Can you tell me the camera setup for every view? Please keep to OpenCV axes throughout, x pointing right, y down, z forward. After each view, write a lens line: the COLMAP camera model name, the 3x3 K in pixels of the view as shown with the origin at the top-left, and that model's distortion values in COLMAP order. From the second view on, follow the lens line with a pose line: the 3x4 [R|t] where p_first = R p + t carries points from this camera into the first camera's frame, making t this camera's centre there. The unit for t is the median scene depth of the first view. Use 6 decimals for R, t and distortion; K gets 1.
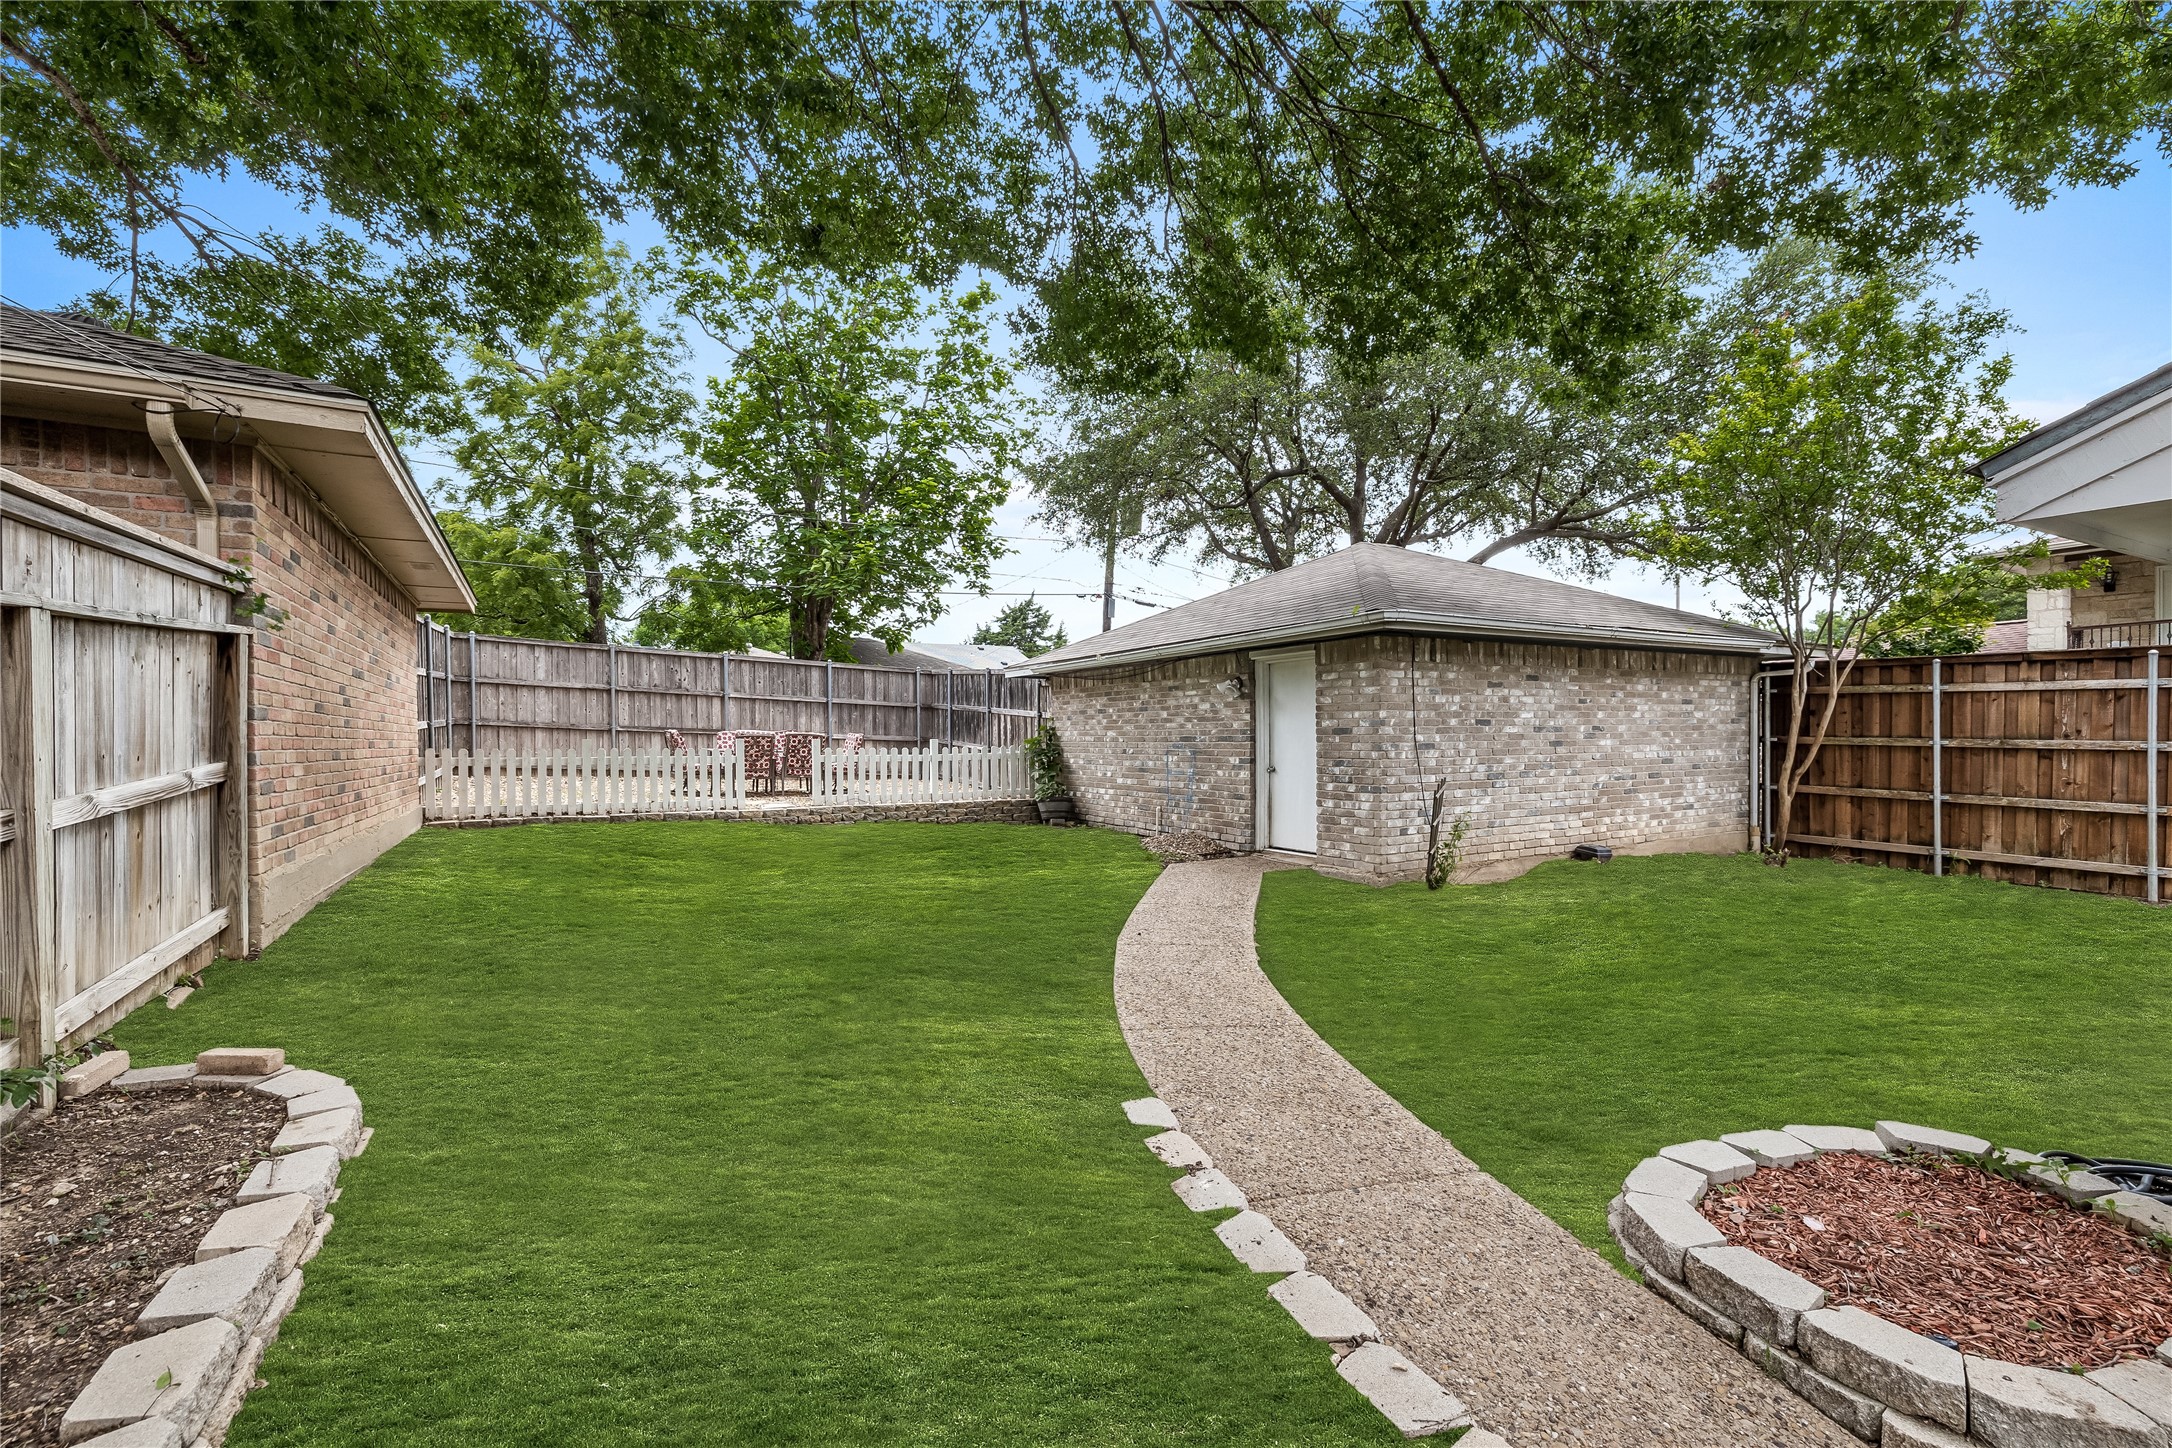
lens RADIAL K [[919.3, 0, 1058.3], [0, 919.3, 733.5], [0, 0, 1]] dist [0.001121, -0.000906]
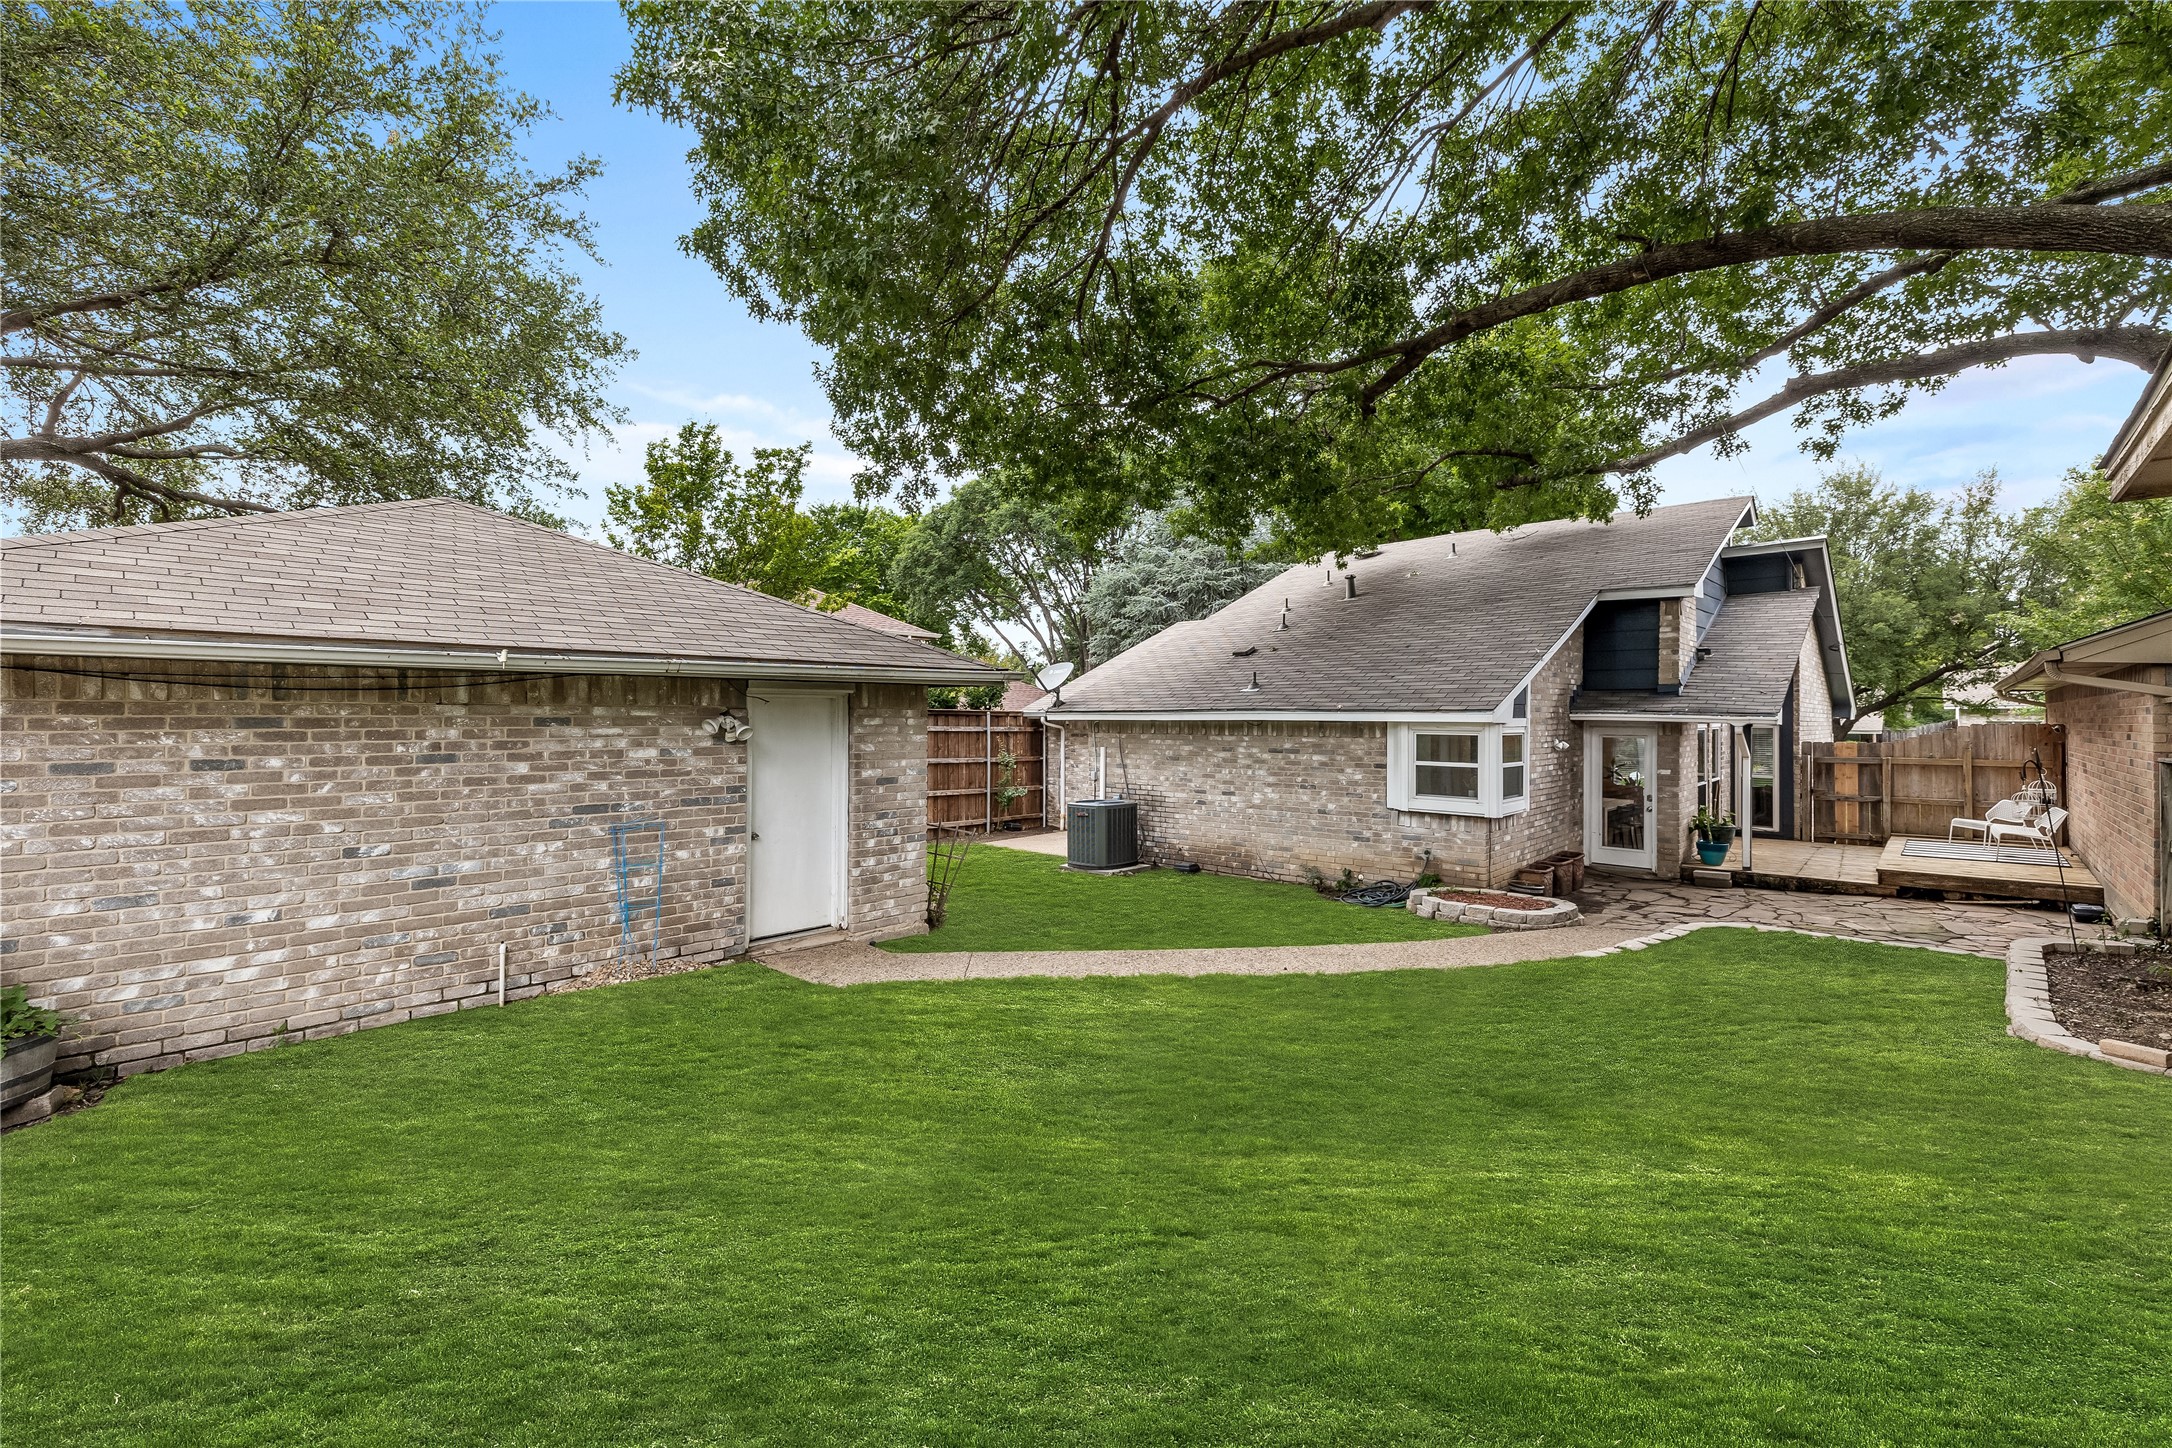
lens RADIAL K [[919.3, 0, 1073.3], [0, 919.3, 713.4], [0, 0, 1]] dist [0.001121, -0.000906]
pose [[-0.301273, 0.010357, 0.953482, -0.603833], [-0.001031, 0.999937, -0.011188, -0.057499], [-0.953537, -0.004354, -0.301243, 1.035848]]
